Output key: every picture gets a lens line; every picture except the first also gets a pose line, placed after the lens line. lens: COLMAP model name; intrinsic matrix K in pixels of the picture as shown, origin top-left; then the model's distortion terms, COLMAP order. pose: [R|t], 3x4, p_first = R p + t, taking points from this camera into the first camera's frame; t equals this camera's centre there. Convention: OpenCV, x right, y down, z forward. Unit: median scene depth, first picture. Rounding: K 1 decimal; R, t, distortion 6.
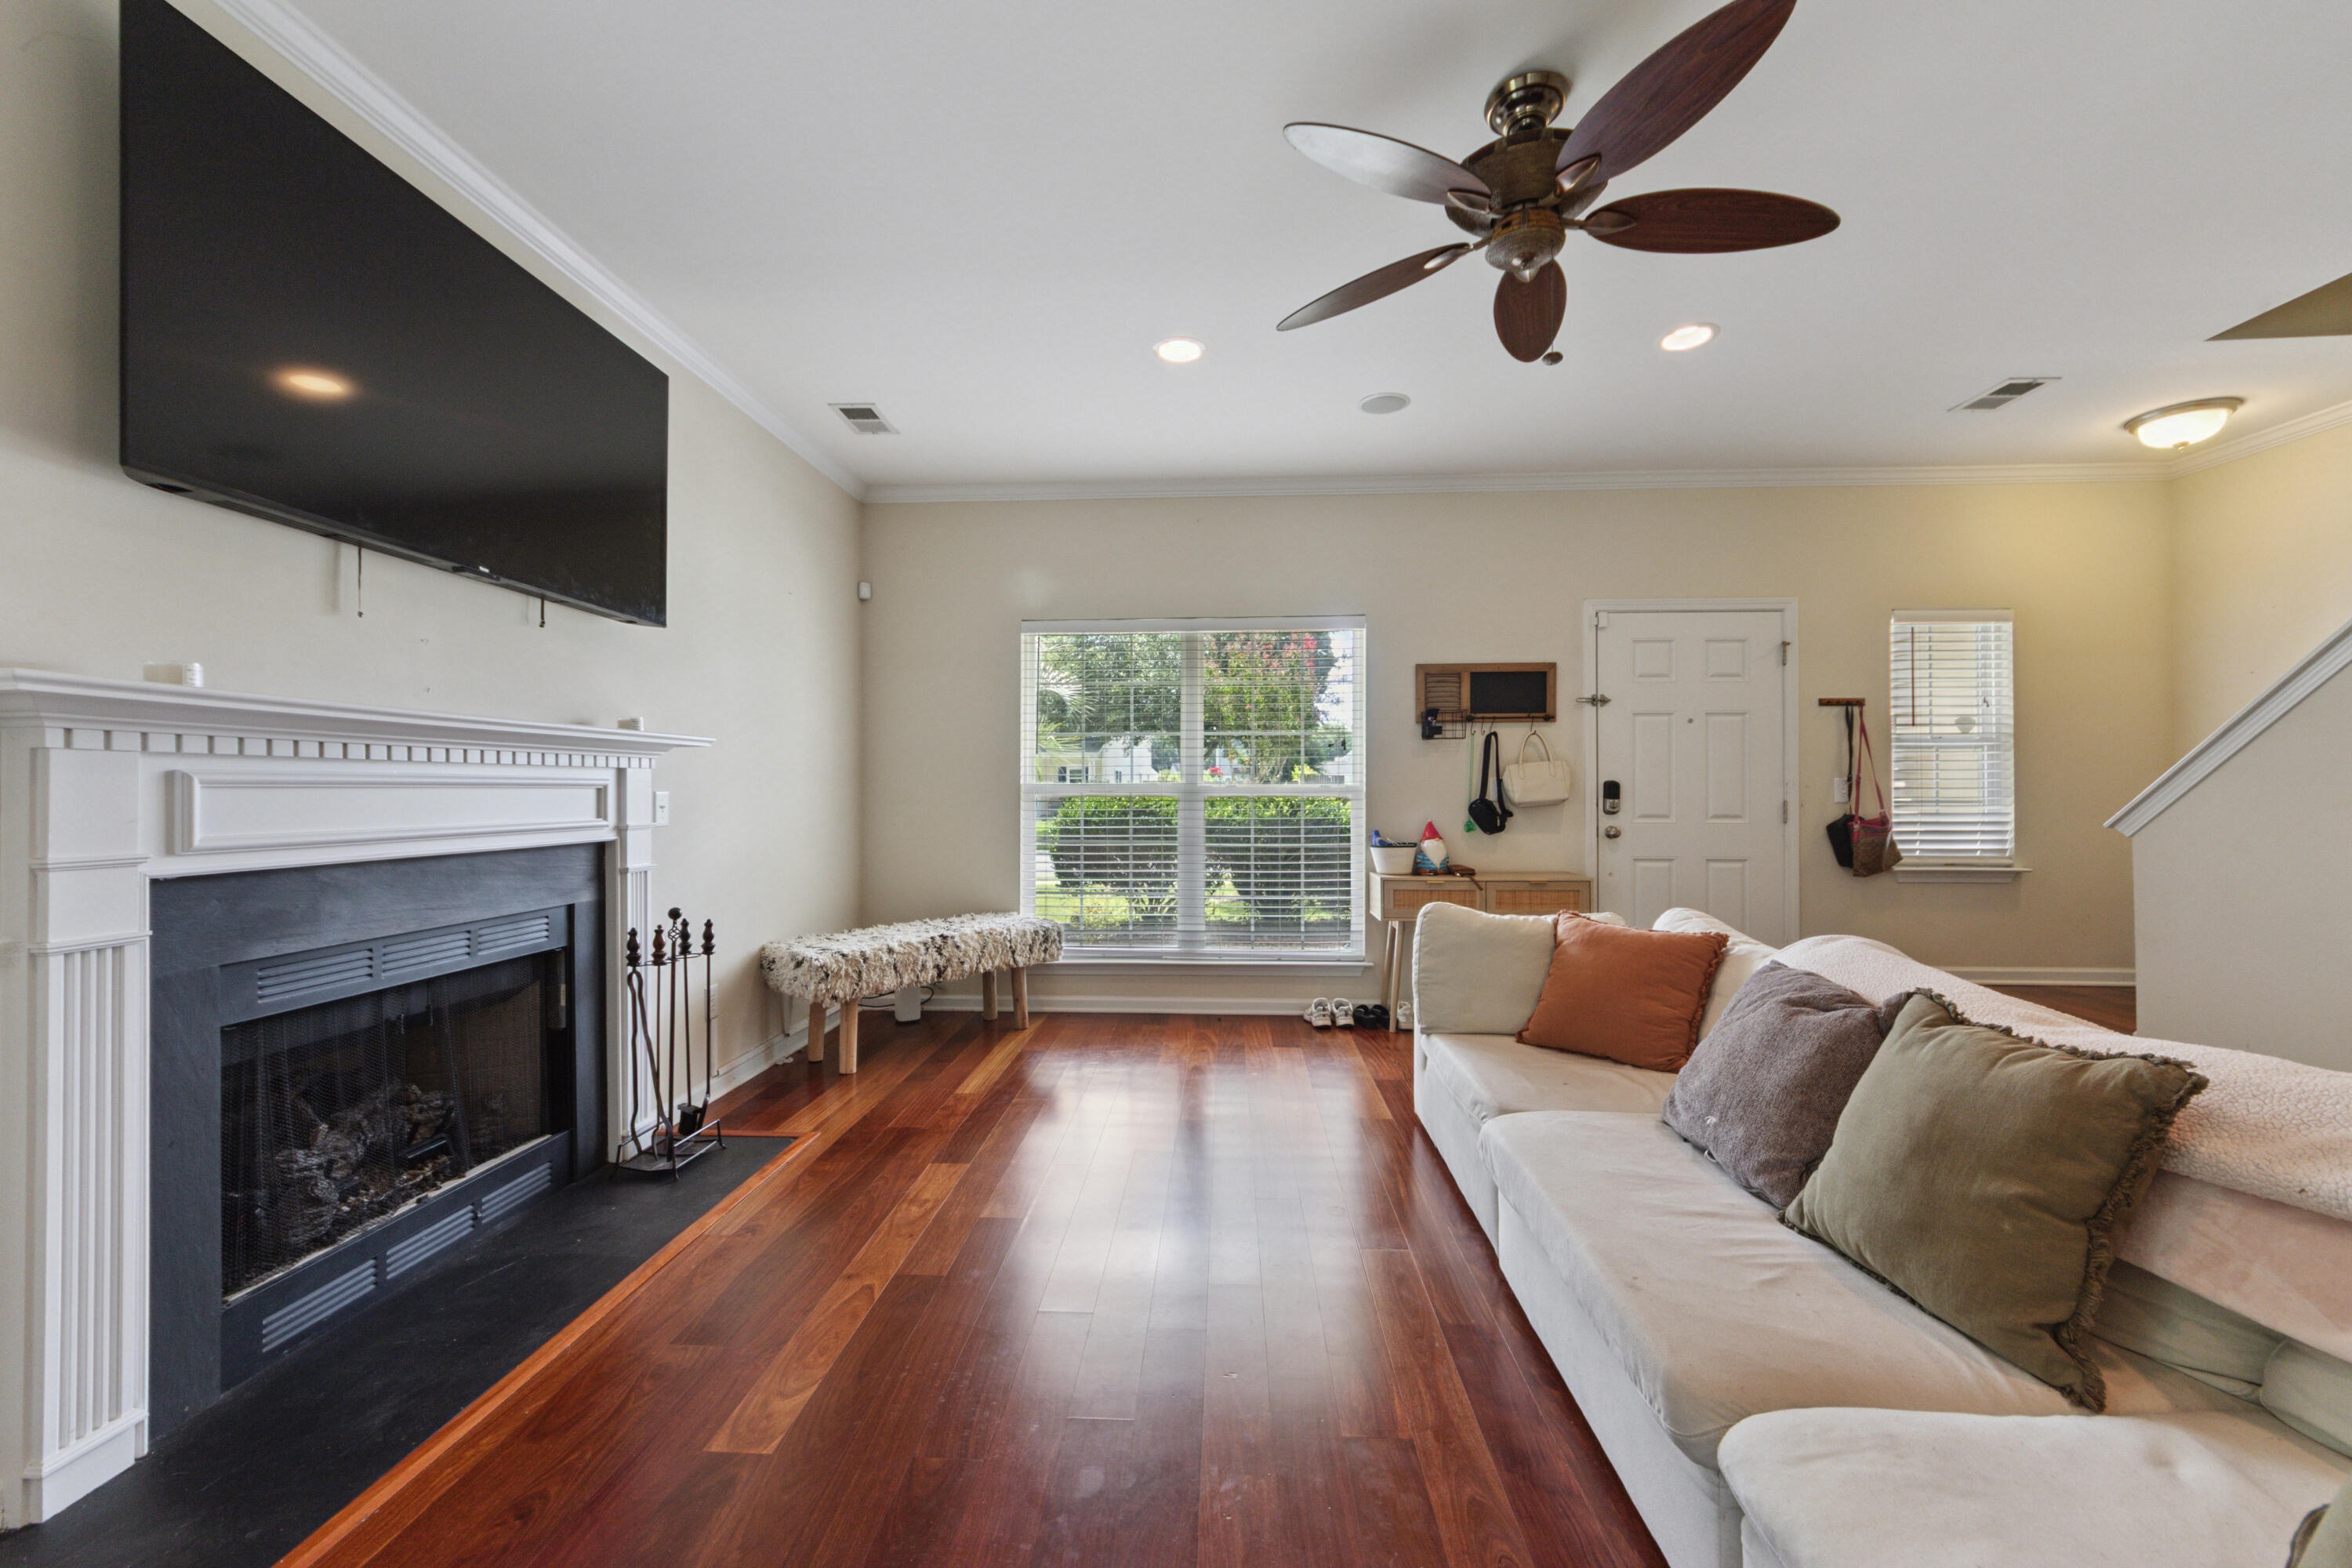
lens RADIAL K [[889.6, 0, 1176.6], [0, 889.6, 785.7], [0, 0, 1]] dist [-0.005931, 0.001964]
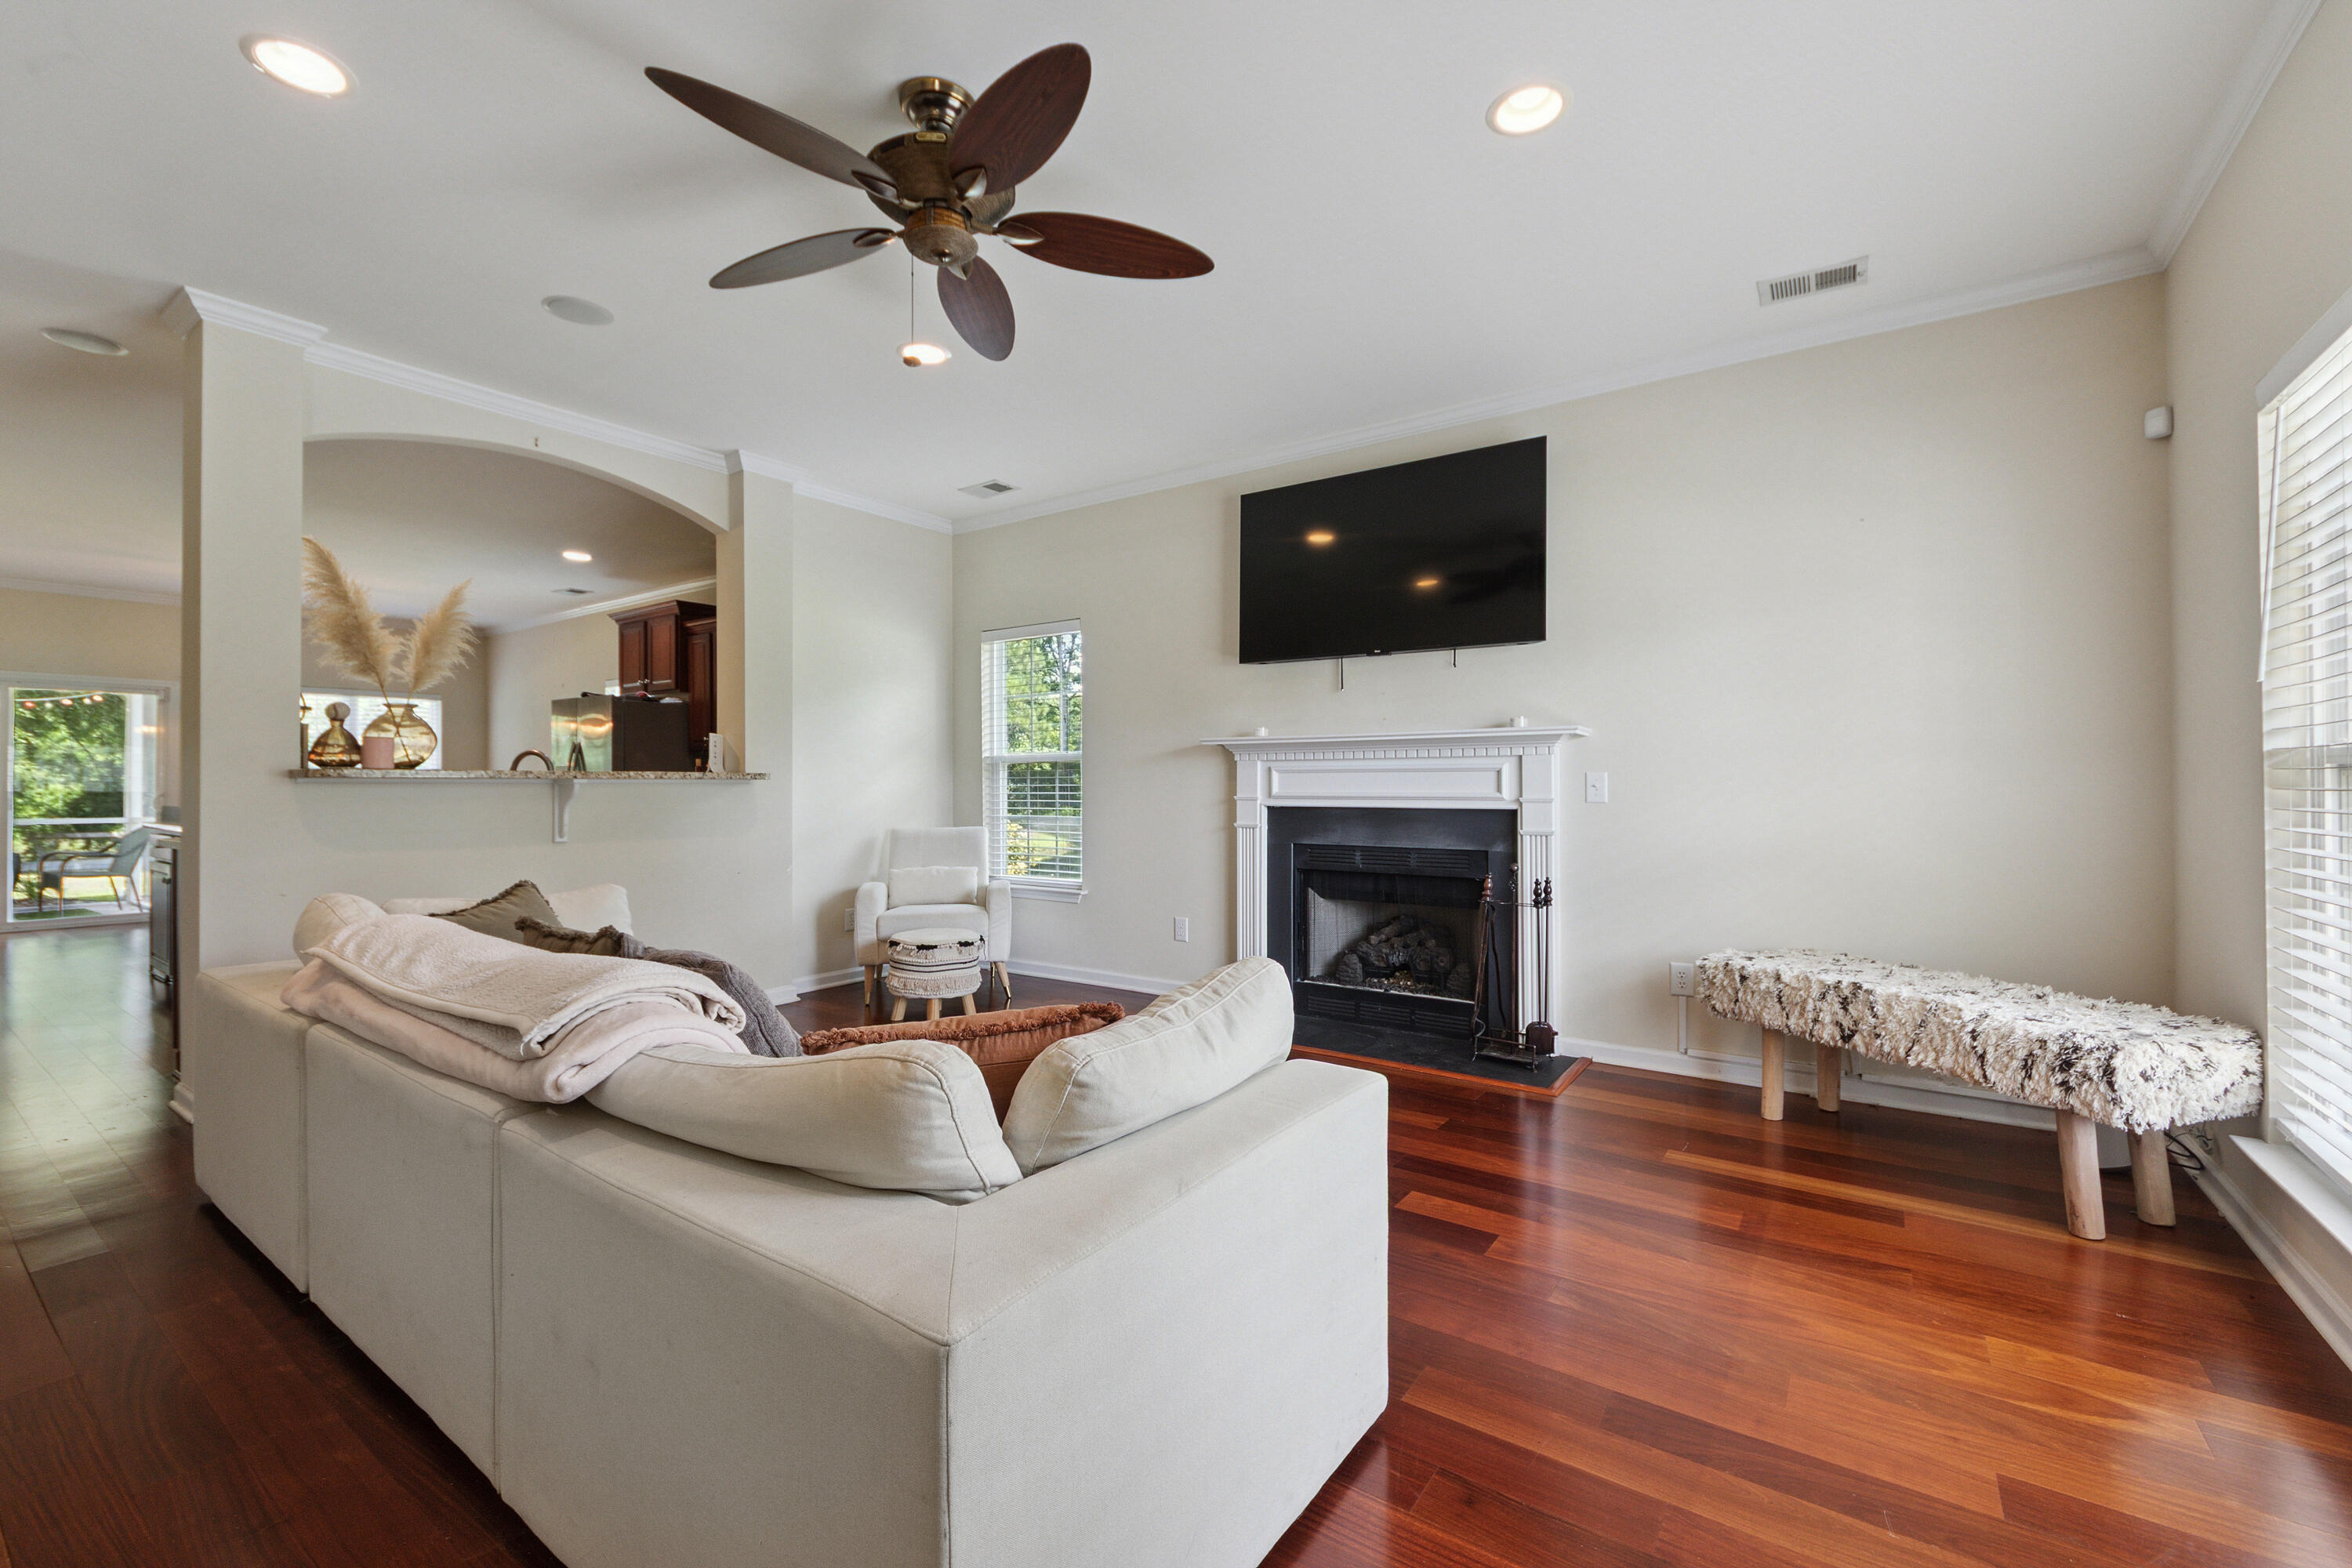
lens RADIAL K [[973.4, 0, 1162.7], [0, 973.4, 778.8], [0, 0, 1]] dist [0.000583, -0.001736]
pose [[-0.539552, 0.000183, -0.841952, 0.682930], [0.007792, 0.999958, -0.004776, 0.013545], [0.841916, -0.009137, -0.539531, 1.024097]]
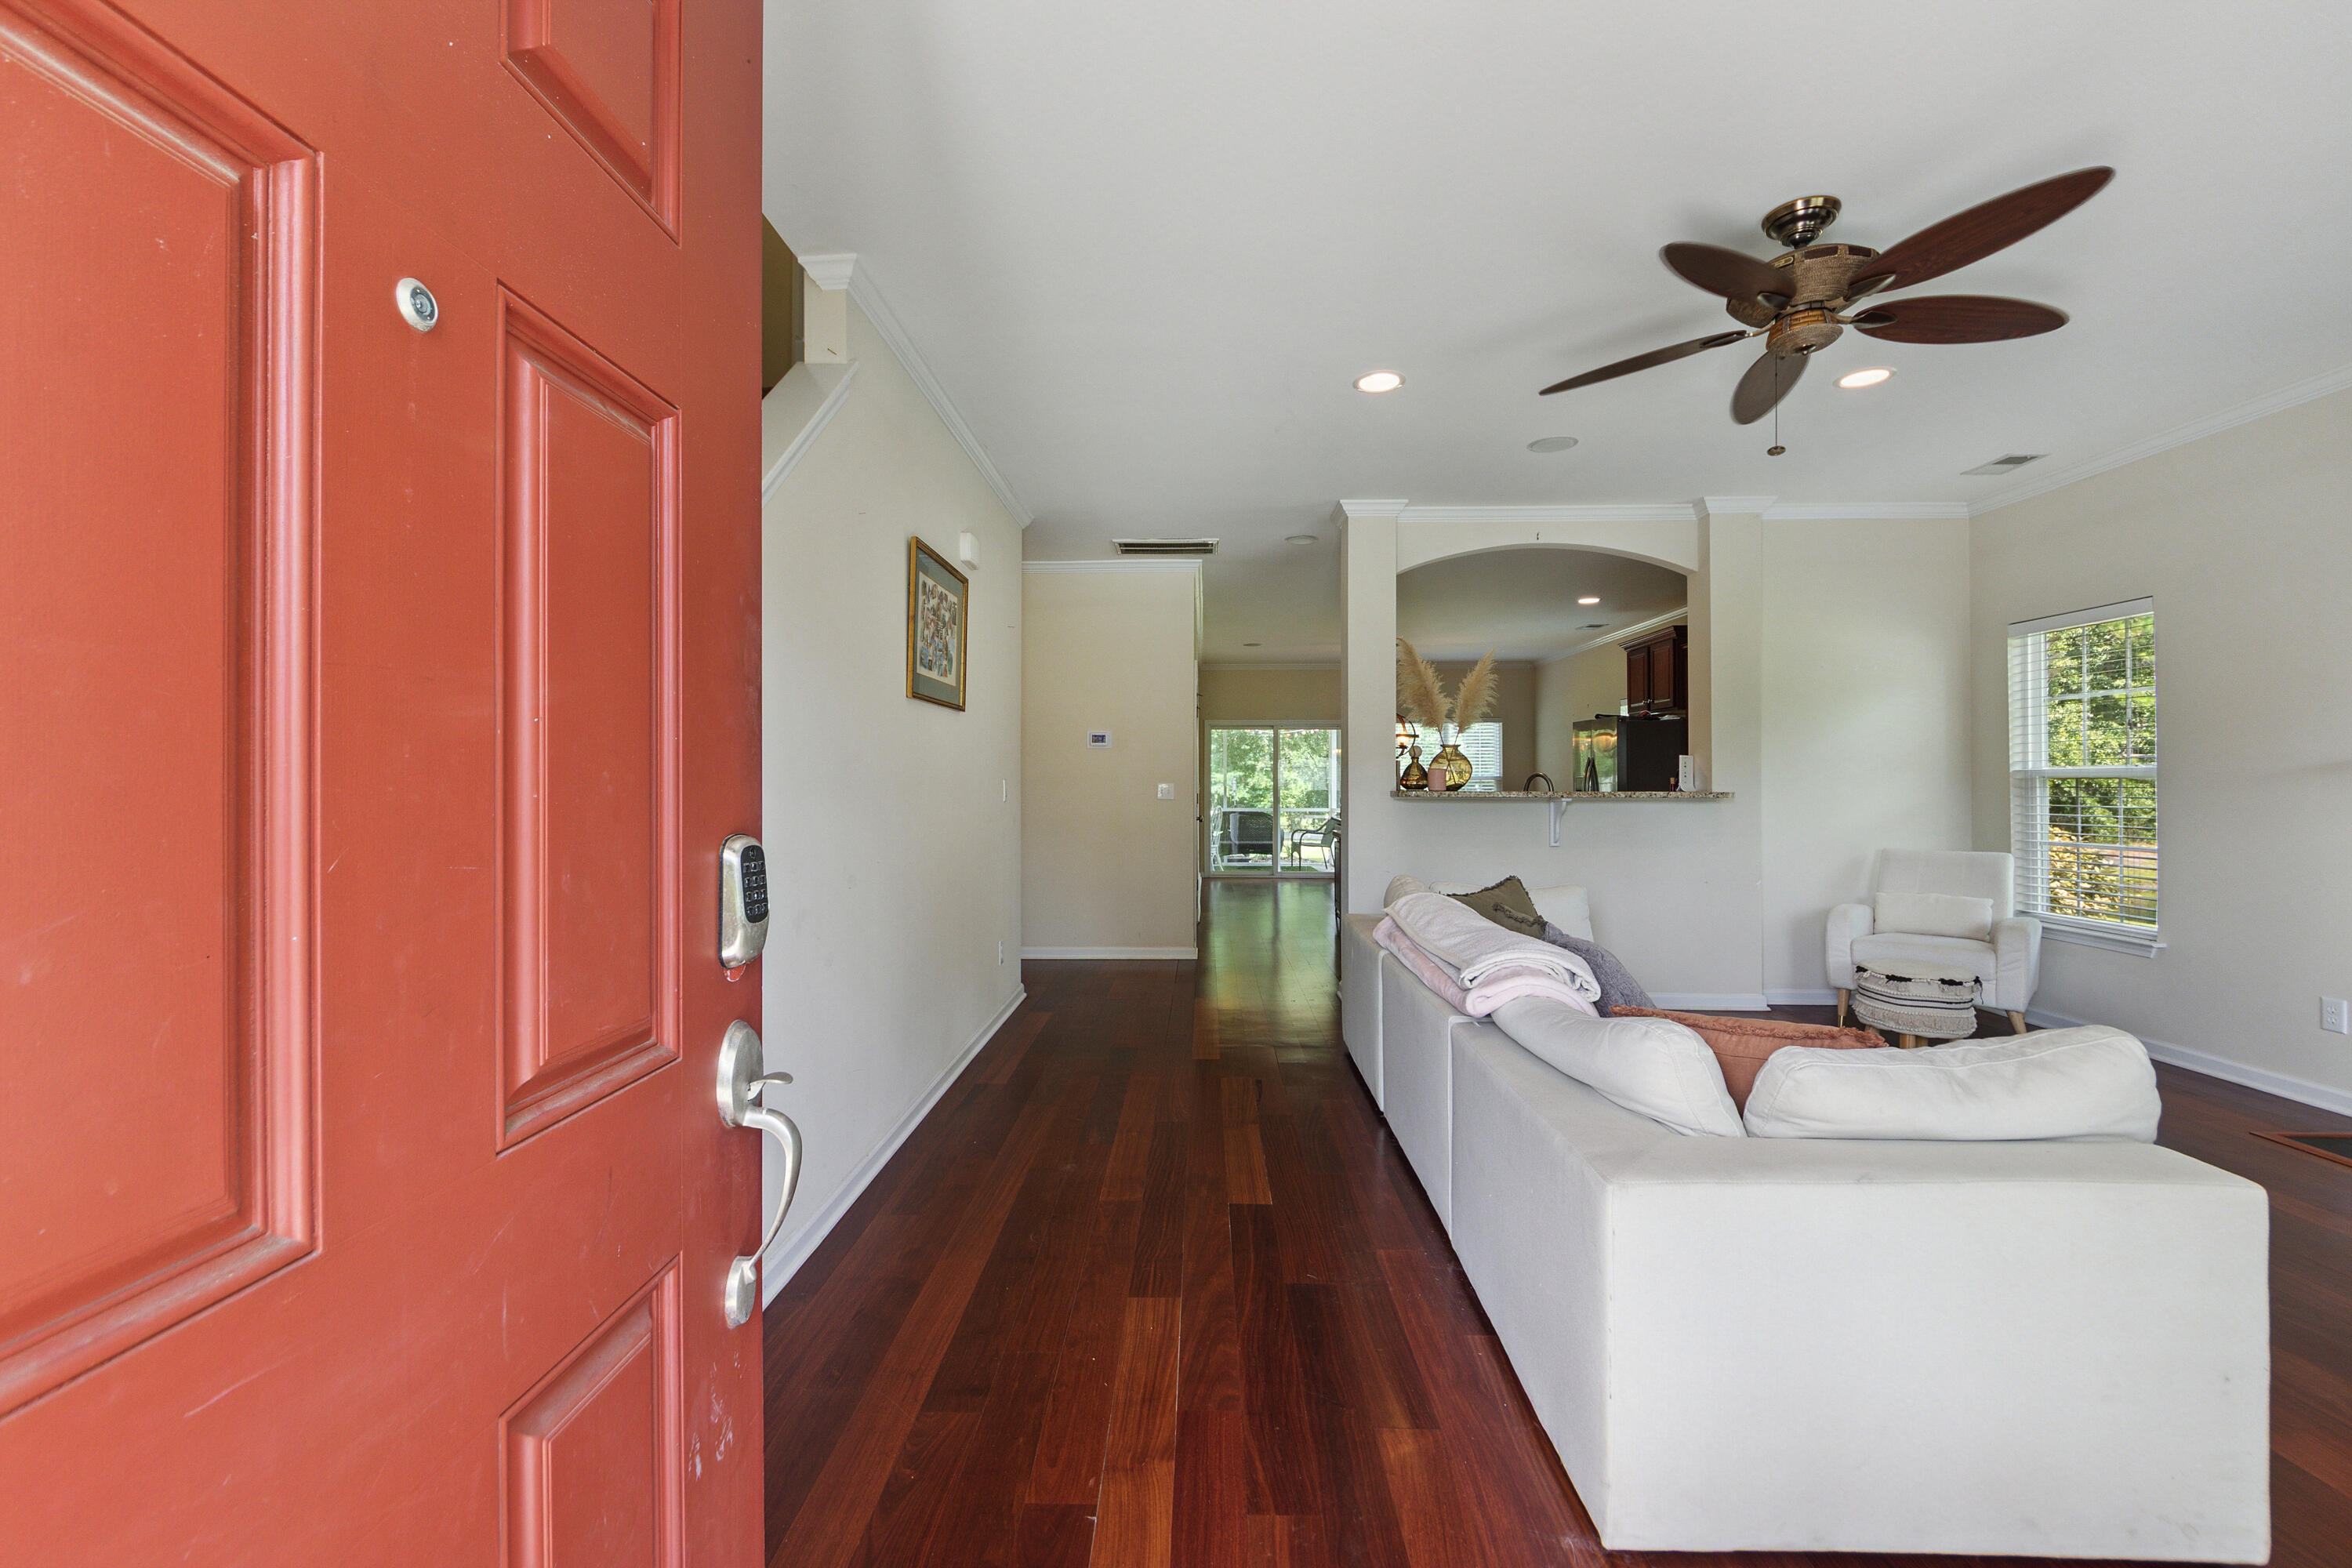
lens RADIAL K [[973.4, 0, 1183.1], [0, 973.4, 770.1], [0, 0, 1]] dist [0.000583, -0.001736]
pose [[-0.999594, 0.002957, -0.028345, 0.699108], [0.003415, 0.999864, -0.016117, -0.015963], [0.028294, -0.016207, -0.999468, 1.255985]]
